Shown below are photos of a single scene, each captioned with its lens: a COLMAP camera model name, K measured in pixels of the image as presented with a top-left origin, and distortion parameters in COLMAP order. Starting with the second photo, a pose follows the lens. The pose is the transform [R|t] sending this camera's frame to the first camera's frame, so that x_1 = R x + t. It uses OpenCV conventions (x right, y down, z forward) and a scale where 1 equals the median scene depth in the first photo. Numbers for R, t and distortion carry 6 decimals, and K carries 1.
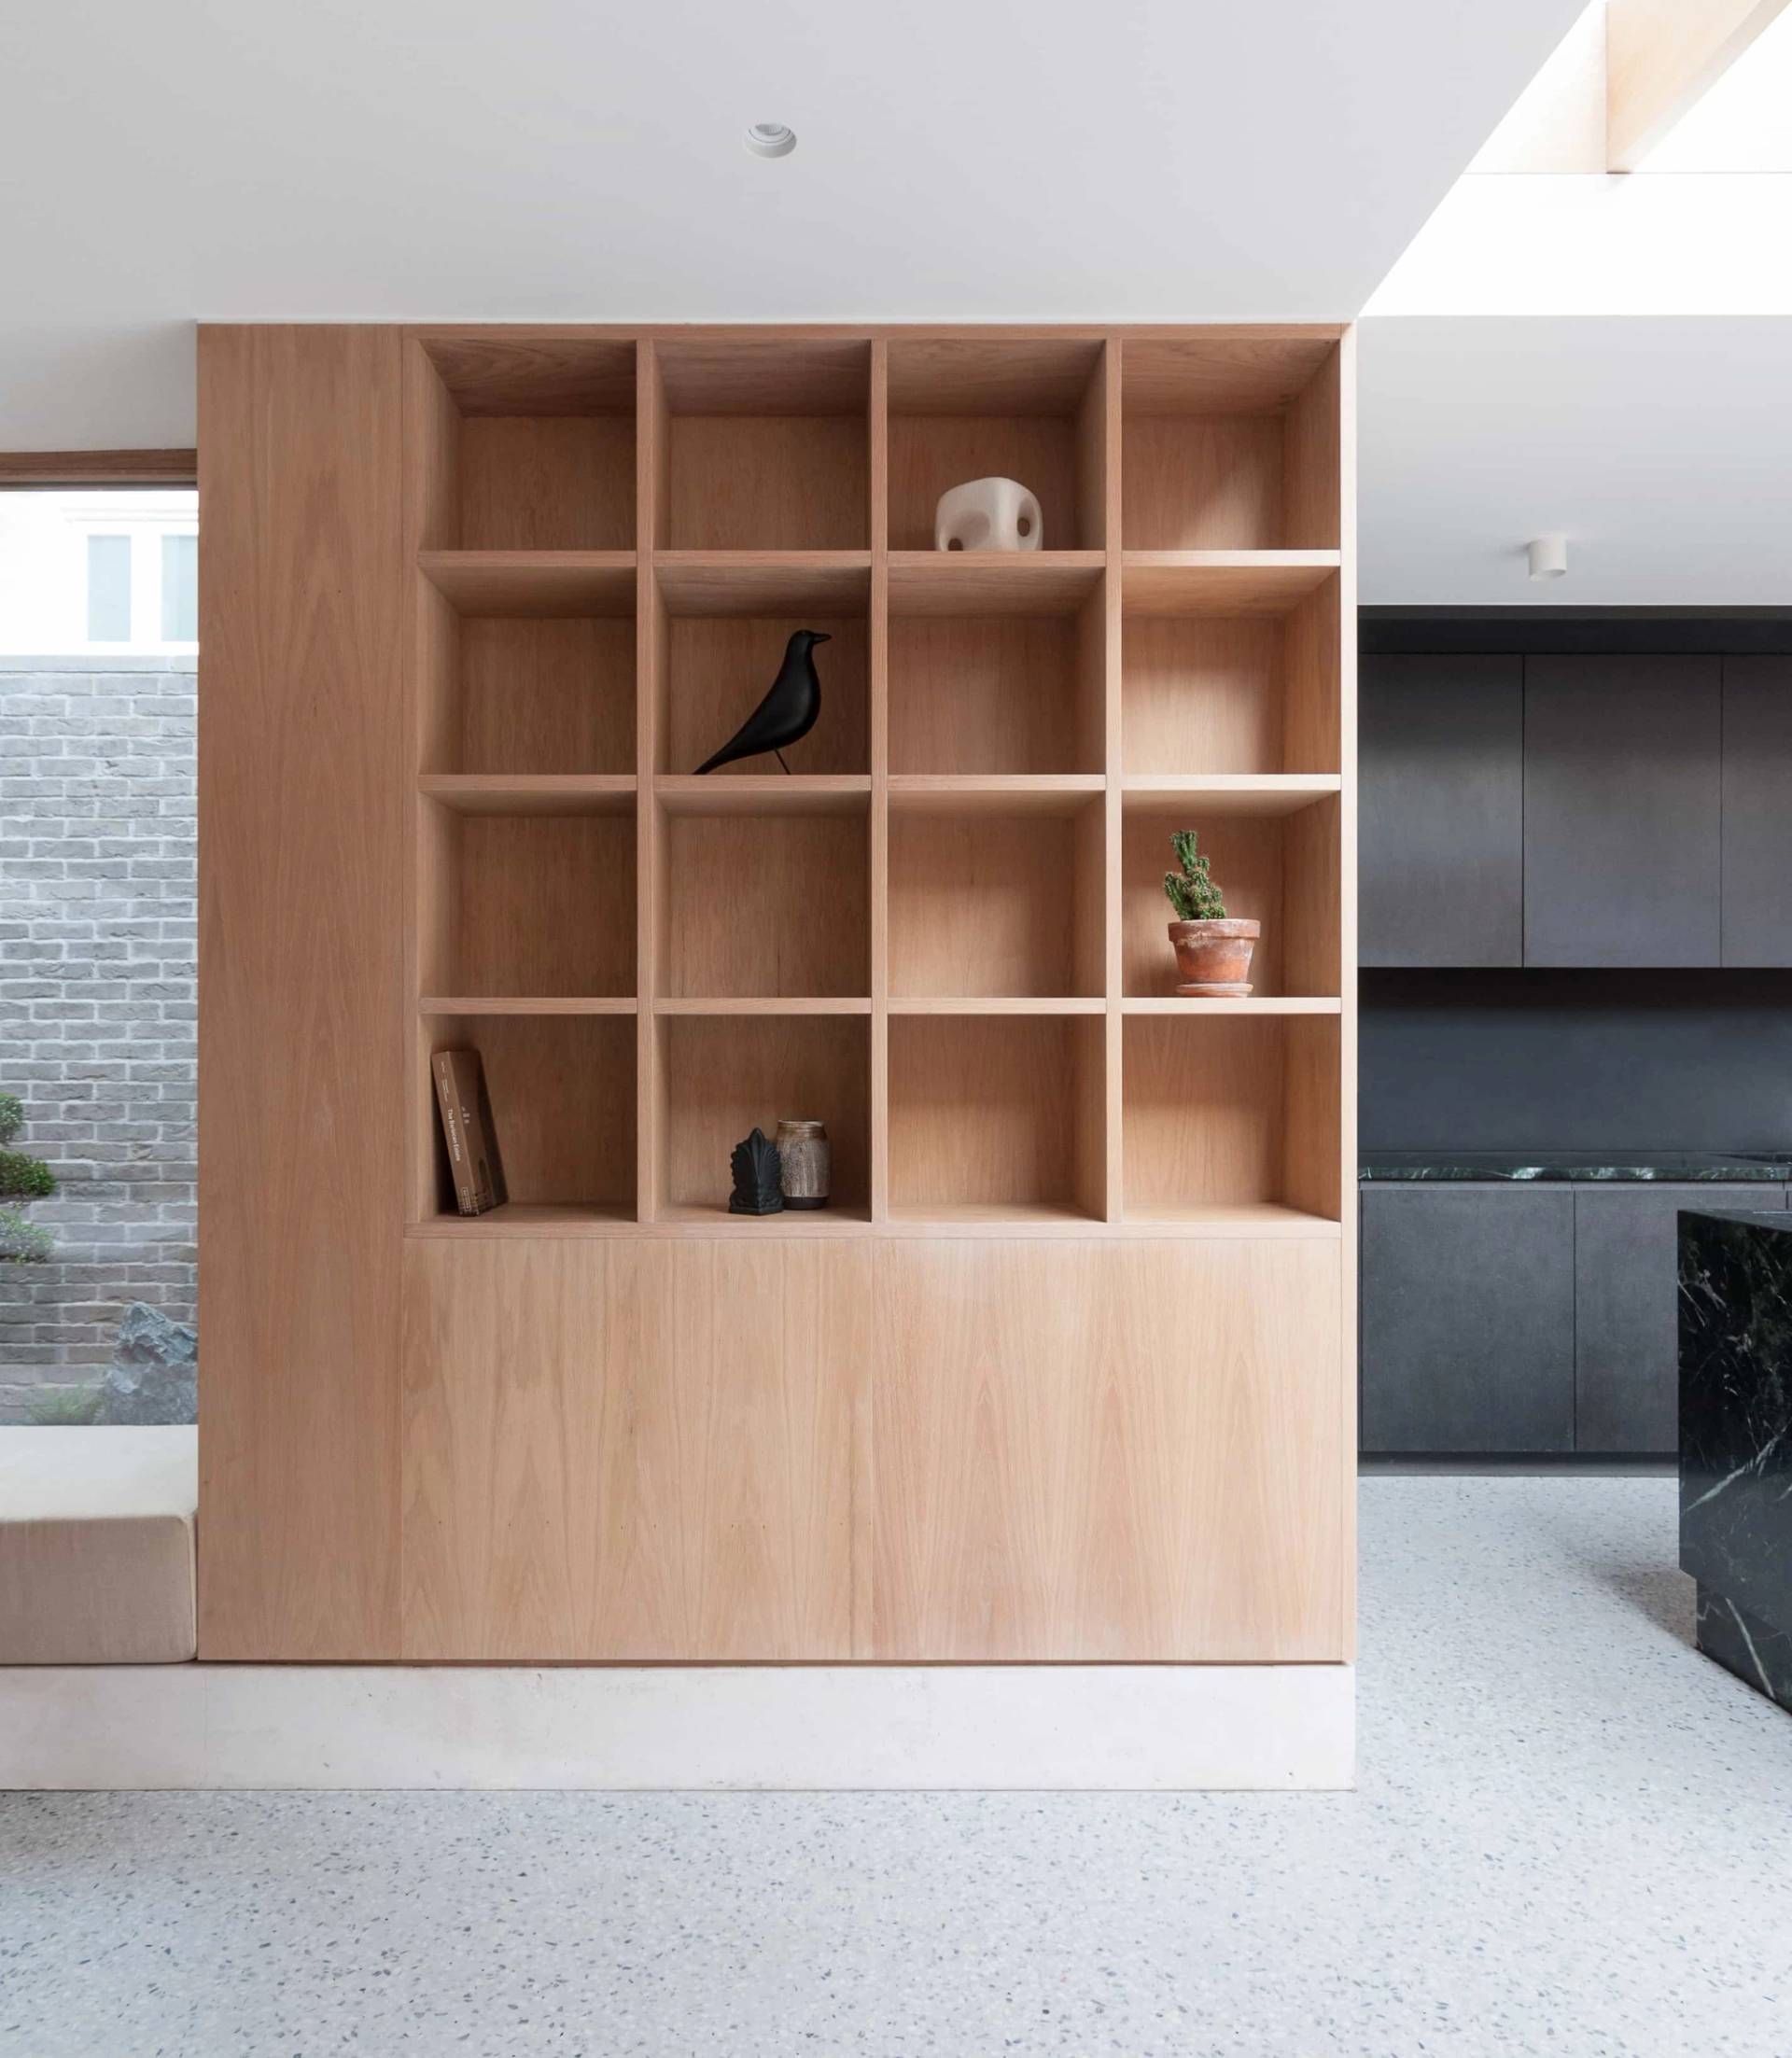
lens RADIAL K [[1358.6, 0, 895.9], [0, 1358.6, 1052.1], [0, 0, 1]] dist [0.002387, -0.002271]
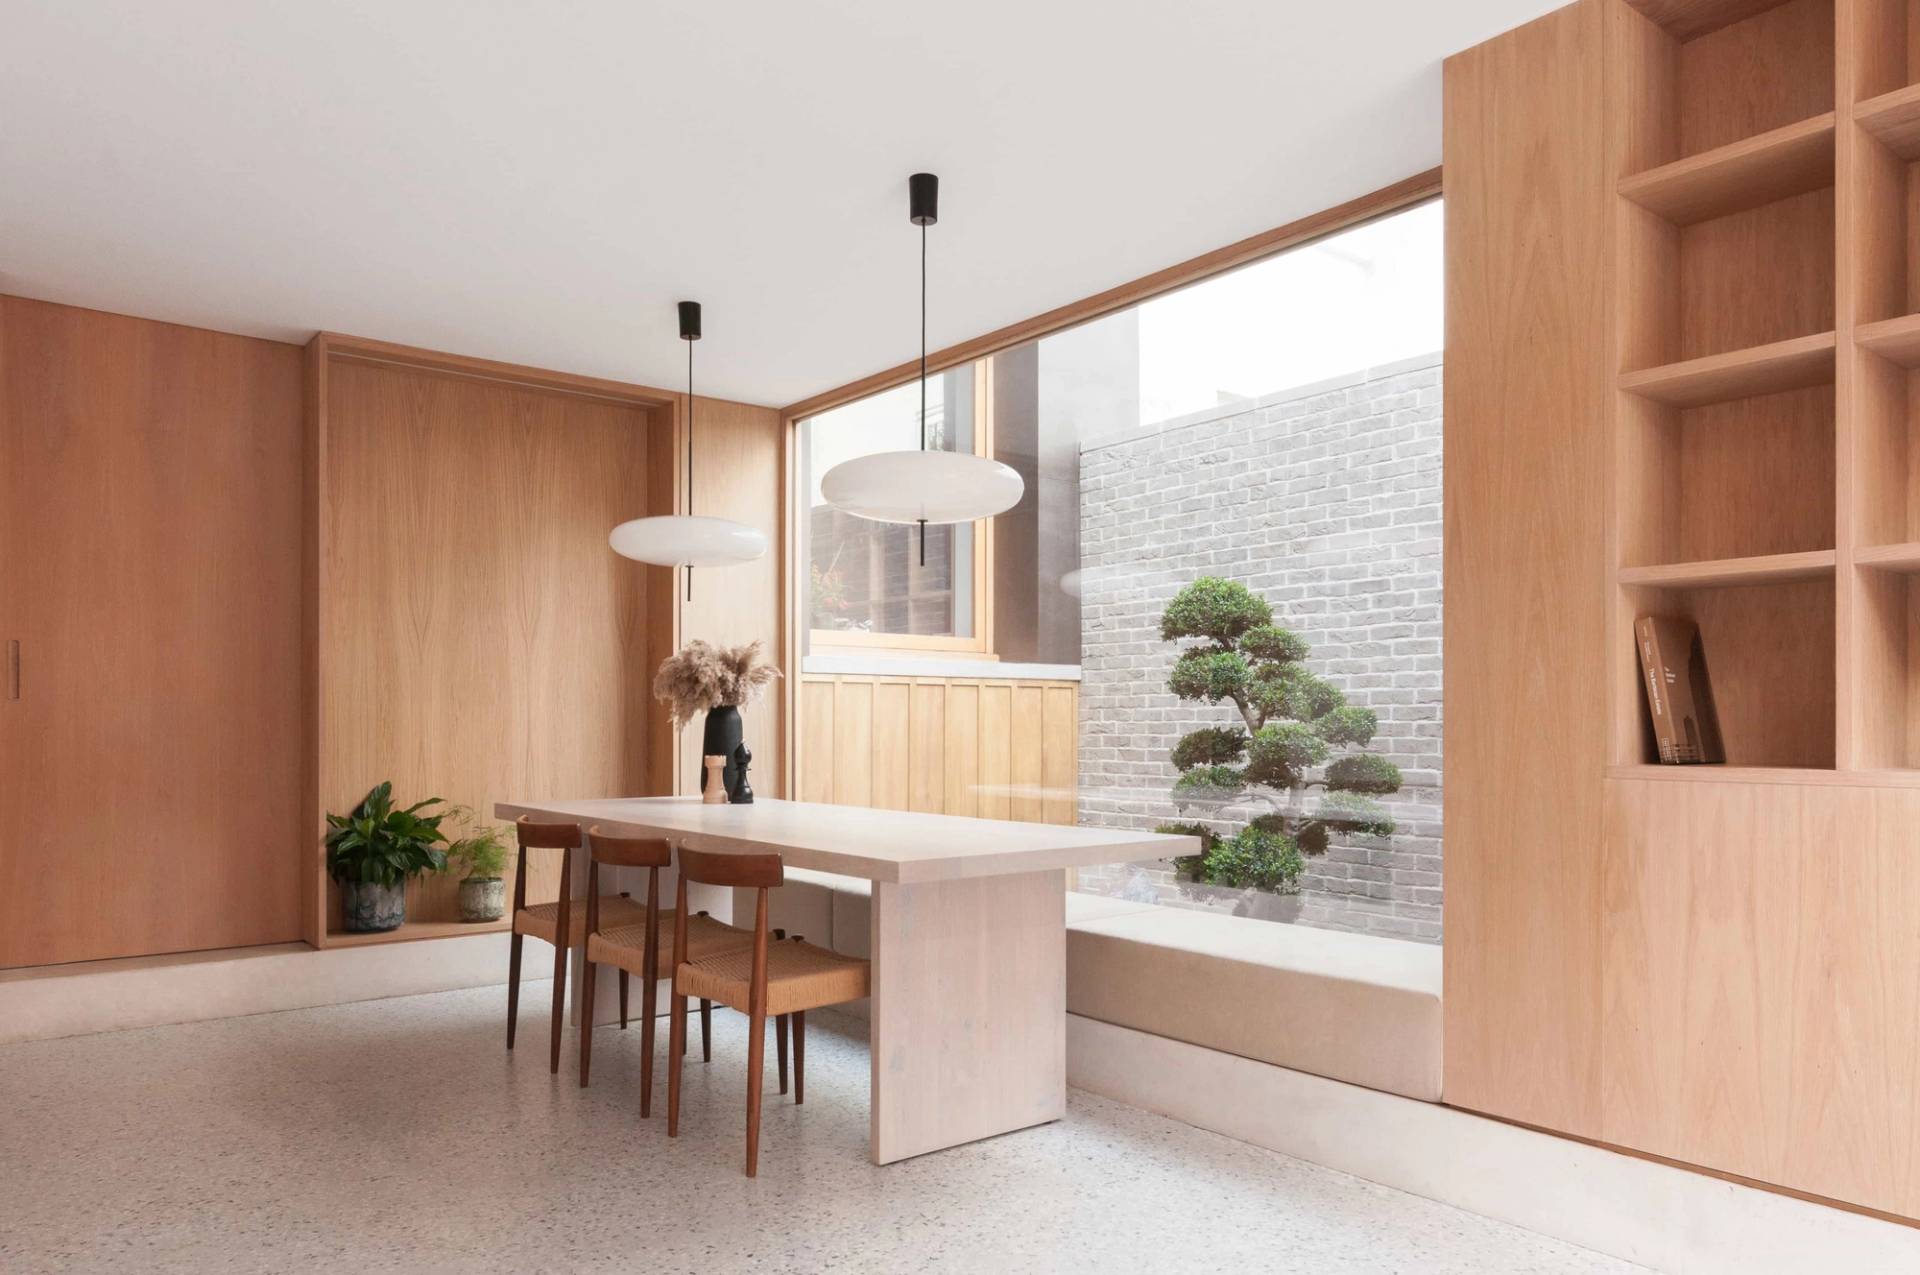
lens RADIAL K [[1319.6, 0, 963.2], [0, 1319.6, 664.3], [0, 0, 1]] dist [0.003473, 0.000321]
pose [[0.616064, -0.031857, -0.787052, 0.171422], [0.002806, 0.999264, -0.038250, 0.077186], [0.787691, 0.021355, 0.615700, -0.104021]]
